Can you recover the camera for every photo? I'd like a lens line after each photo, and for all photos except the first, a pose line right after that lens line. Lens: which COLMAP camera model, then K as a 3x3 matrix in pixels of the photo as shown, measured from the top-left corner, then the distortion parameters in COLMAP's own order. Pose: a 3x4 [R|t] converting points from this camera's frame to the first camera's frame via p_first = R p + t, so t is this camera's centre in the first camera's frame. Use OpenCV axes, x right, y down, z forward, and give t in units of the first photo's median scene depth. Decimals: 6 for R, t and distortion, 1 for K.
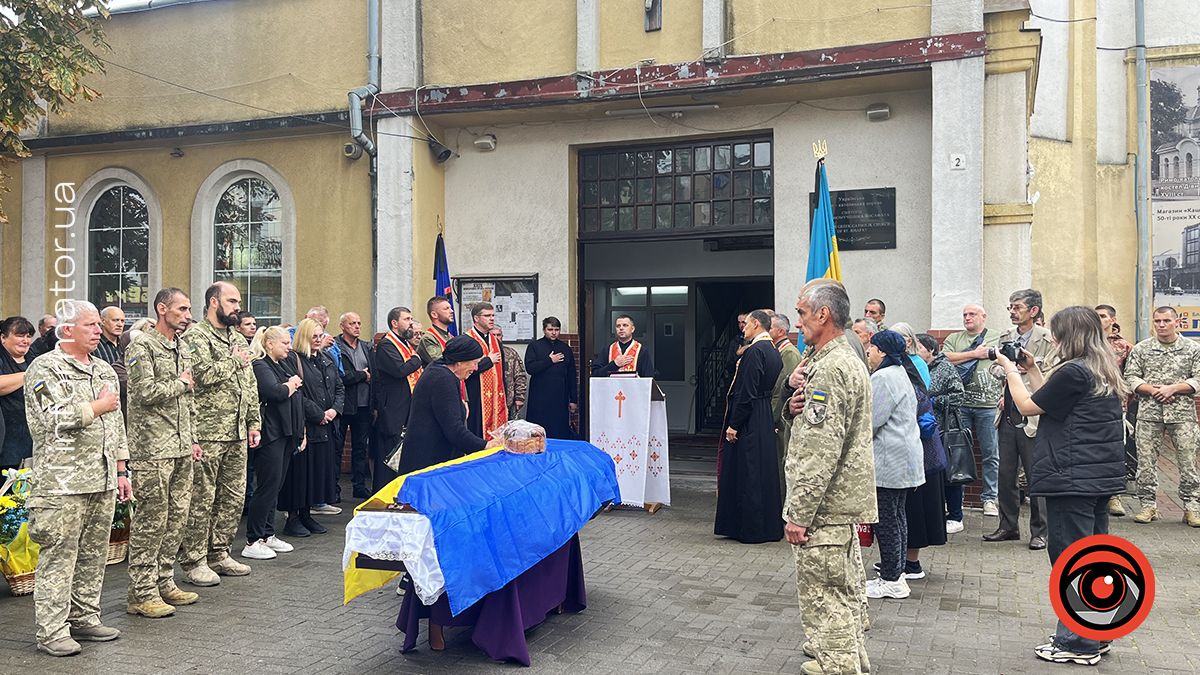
lens RADIAL K [[998.8, 0, 545.3], [0, 998.8, 334.5], [0, 0, 1]] dist [0.065807, -0.094655]
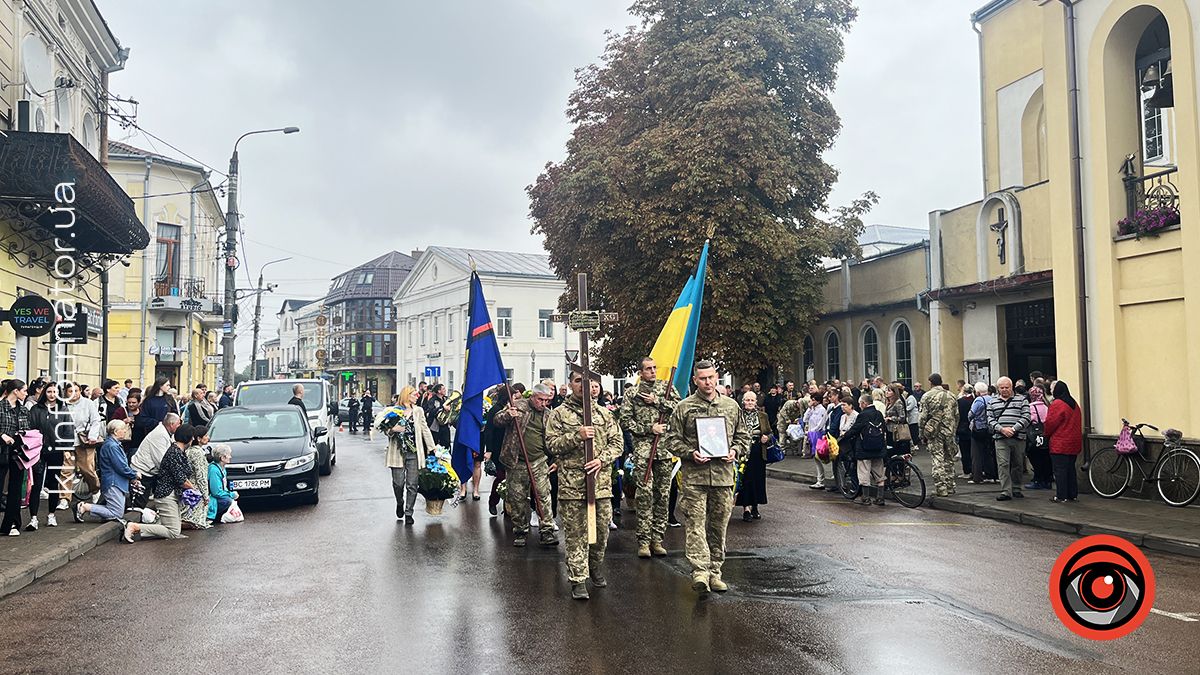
lens RADIAL K [[976.5, 0, 596.6], [0, 976.5, 322.7], [0, 0, 1]] dist [0.069120, -0.104901]
pose [[0.580111, -0.070018, -0.811523, 1.501983], [0.016135, 0.997091, -0.074495, 0.015152], [0.814378, 0.030122, 0.579553, -1.257567]]
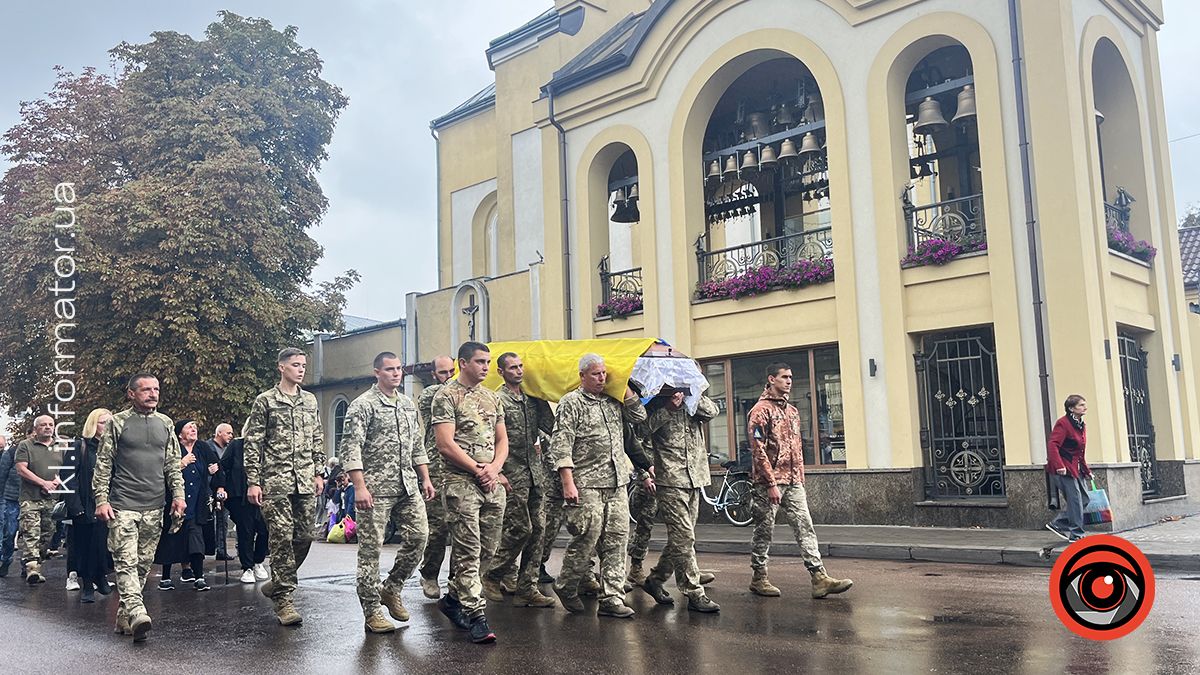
lens RADIAL K [[977.0, 0, 627.5], [0, 977.0, 346.9], [0, 0, 1]] dist [0.004517, 0.012667]
pose [[0.939049, -0.081798, -0.333911, 1.448184], [0.044432, 0.992012, -0.118058, 0.060260], [0.340901, 0.096026, 0.935182, -1.458830]]
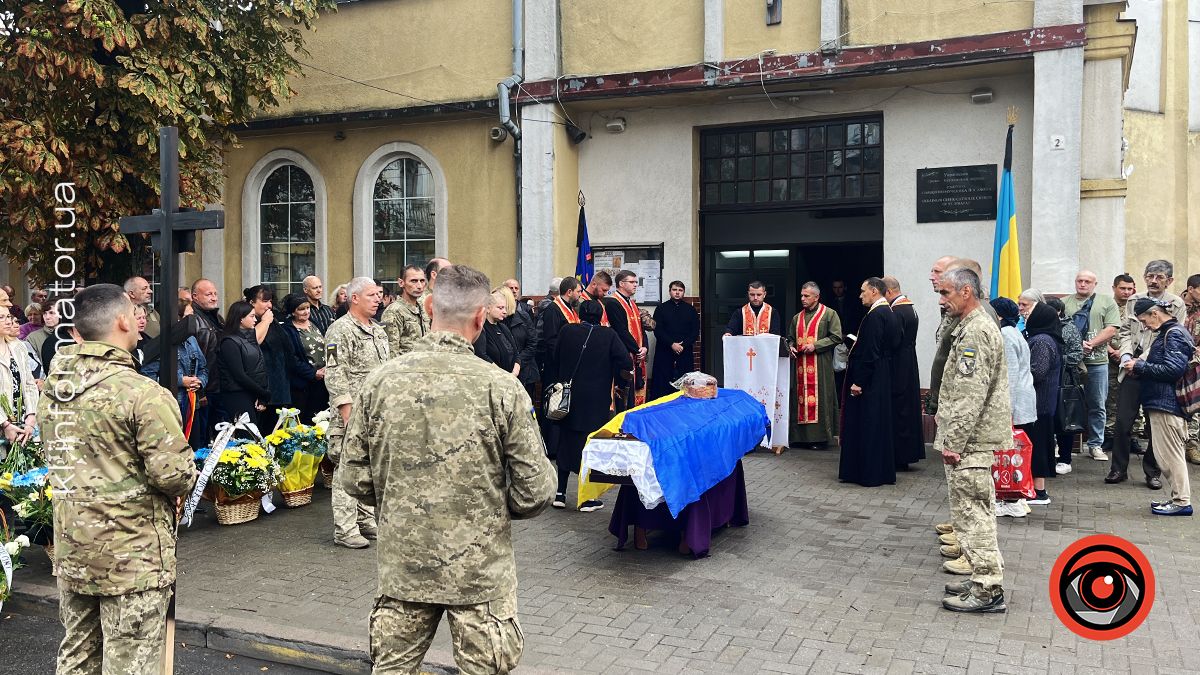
lens RADIAL K [[974.0, 0, 564.8], [0, 974.0, 316.1], [0, 0, 1]] dist [0.077761, -0.095407]
pose [[0.998027, 0.000334, -0.062783, -0.054510], [0.001204, 0.999700, 0.024462, -0.006223], [0.062772, -0.024489, 0.997727, -0.105808]]
